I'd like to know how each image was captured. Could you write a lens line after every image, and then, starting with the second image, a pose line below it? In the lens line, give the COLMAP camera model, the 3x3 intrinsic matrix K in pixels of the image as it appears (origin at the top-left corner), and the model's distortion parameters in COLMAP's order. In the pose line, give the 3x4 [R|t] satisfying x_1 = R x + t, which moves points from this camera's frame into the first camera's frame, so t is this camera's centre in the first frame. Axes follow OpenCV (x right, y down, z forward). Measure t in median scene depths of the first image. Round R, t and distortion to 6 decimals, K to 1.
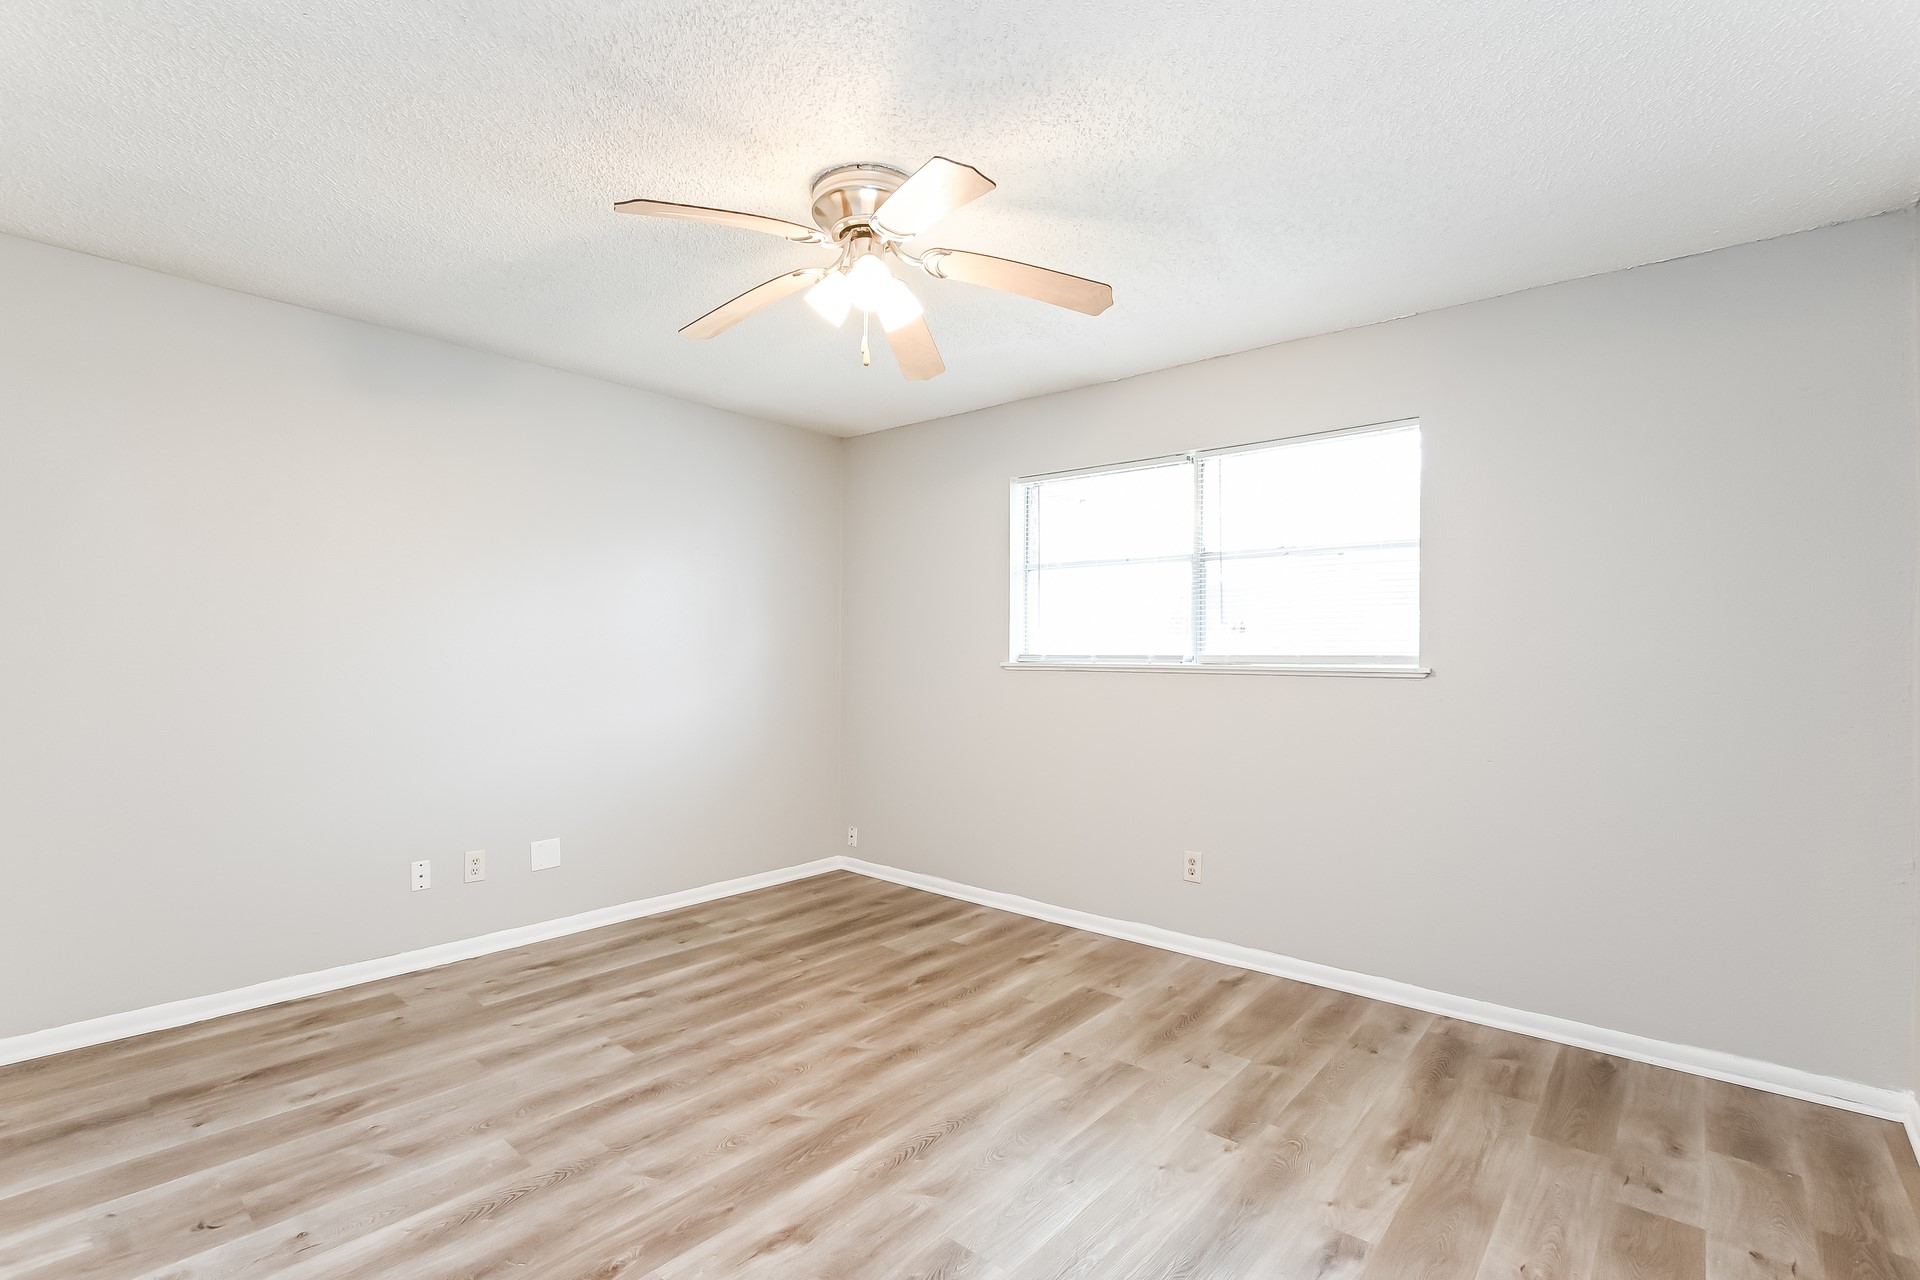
lens RADIAL K [[823.6, 0, 950.1], [0, 823.6, 649.0], [0, 0, 1]] dist [-0.019971, 0.000035]
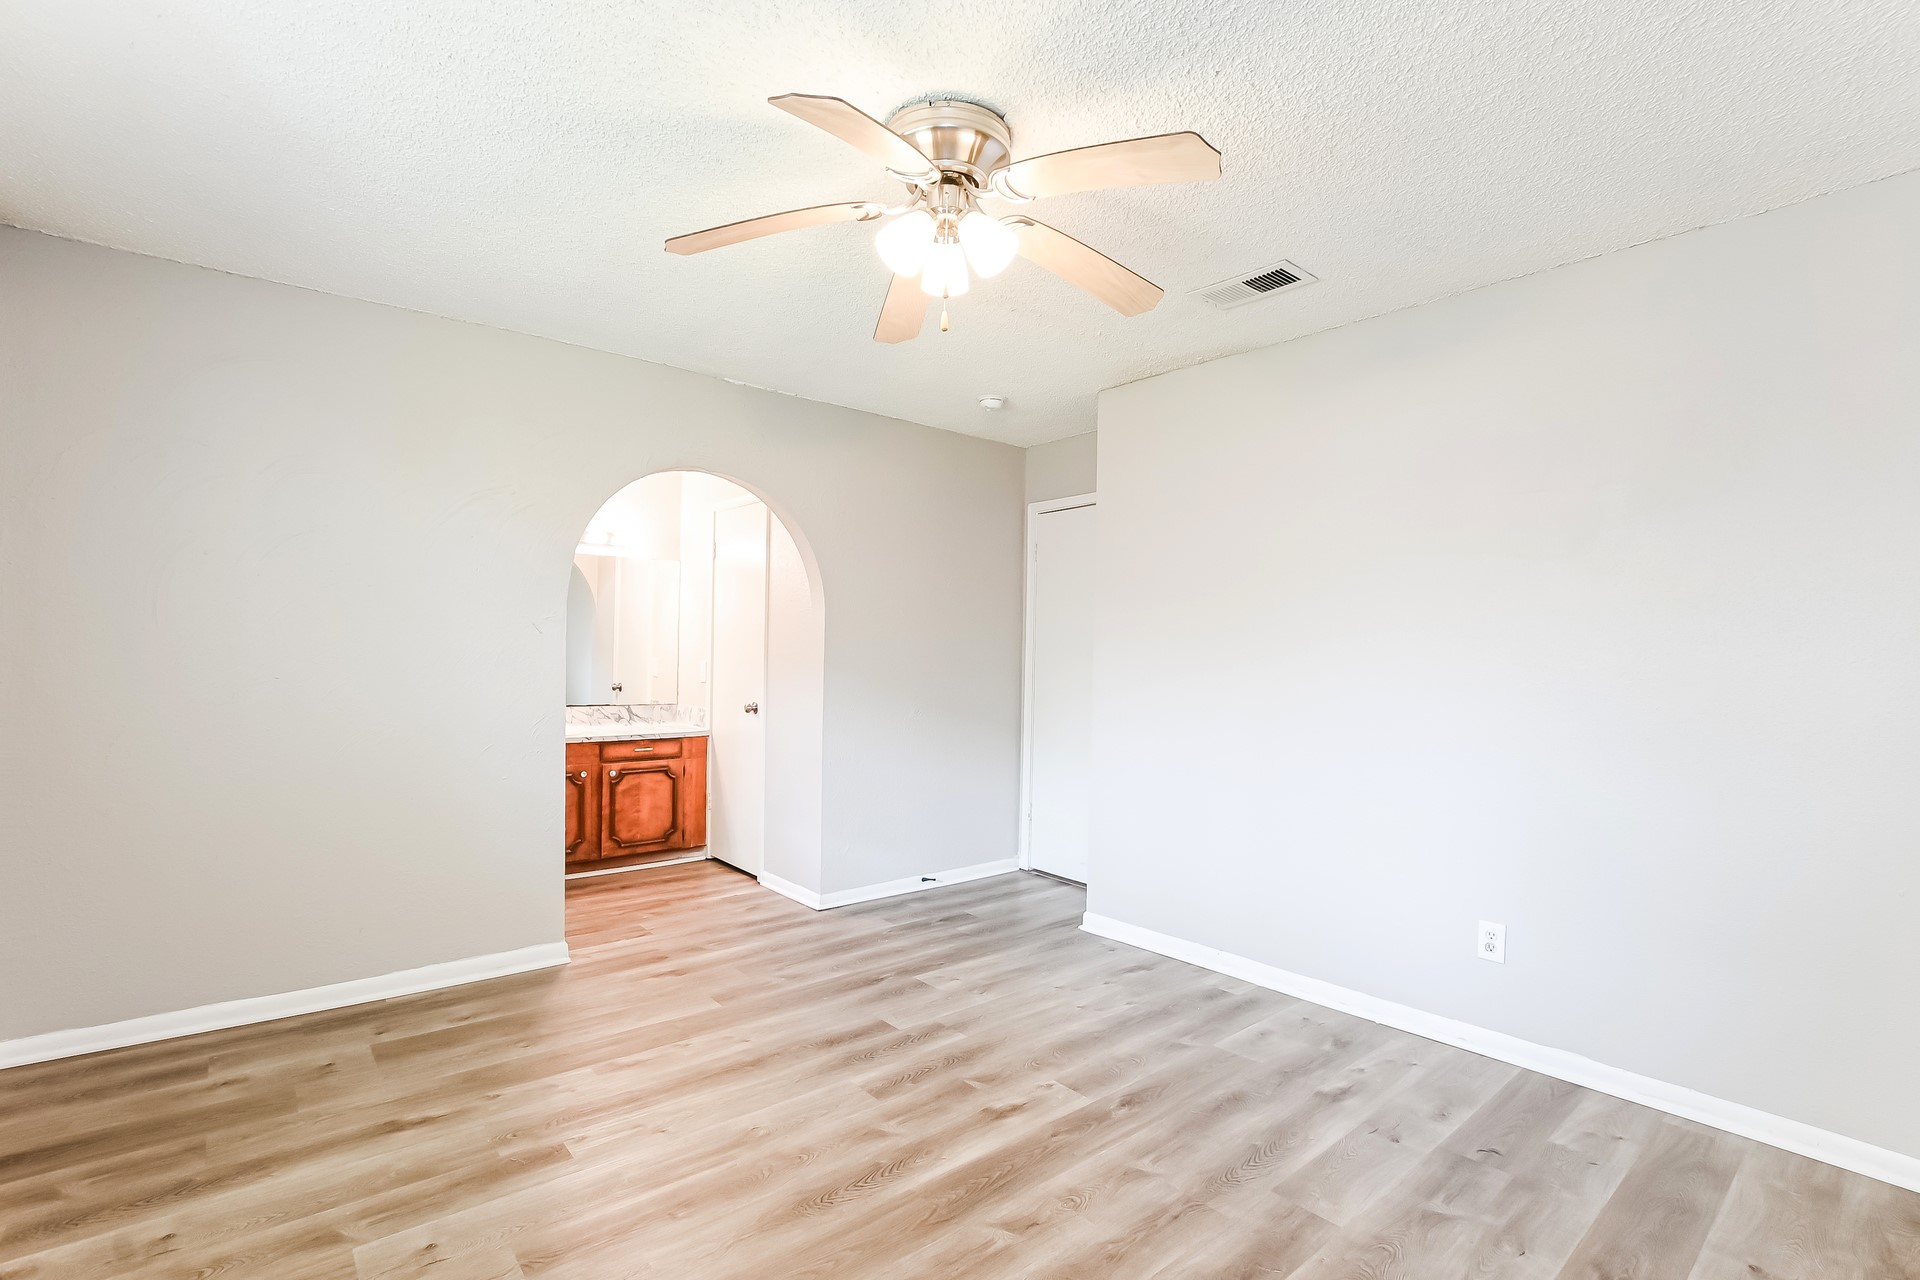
lens RADIAL K [[823.6, 0, 950.1], [0, 823.6, 649.0], [0, 0, 1]] dist [-0.019971, 0.000035]
pose [[-0.984896, -0.019862, 0.172004, -0.284047], [-0.020874, 0.999774, -0.004076, -0.002296], [-0.171884, -0.007605, -0.985088, 1.990090]]
